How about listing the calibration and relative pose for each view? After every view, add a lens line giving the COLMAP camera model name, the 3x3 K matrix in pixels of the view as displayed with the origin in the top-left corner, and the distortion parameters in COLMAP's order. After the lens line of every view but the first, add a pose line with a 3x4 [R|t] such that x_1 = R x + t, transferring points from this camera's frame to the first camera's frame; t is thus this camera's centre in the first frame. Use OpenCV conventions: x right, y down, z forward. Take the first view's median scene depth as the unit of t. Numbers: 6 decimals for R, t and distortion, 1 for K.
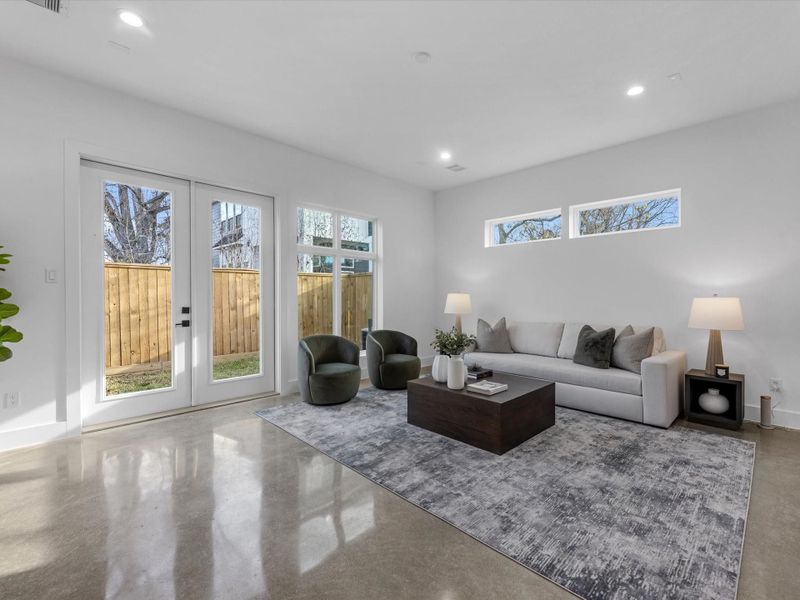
lens RADIAL K [[363.9, 0, 400.7], [0, 363.9, 304.6], [0, 0, 1]] dist [-0.001358, -0.000074]
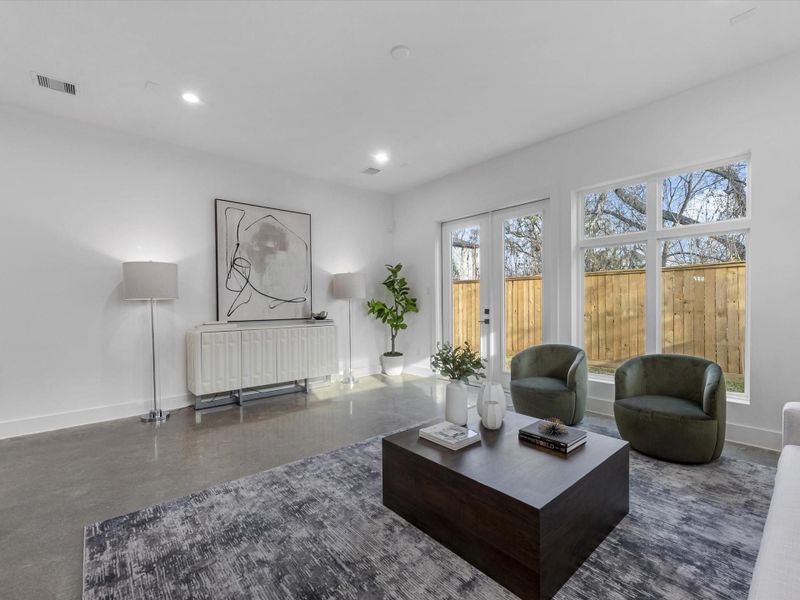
lens RADIAL K [[363.9, 0, 400.7], [0, 363.9, 304.6], [0, 0, 1]] dist [-0.001358, -0.000074]
pose [[-0.066267, 0.003470, -0.997796, 0.738076], [-0.008647, 0.999954, 0.004052, -0.012095], [0.997764, 0.008896, -0.066234, 0.763397]]
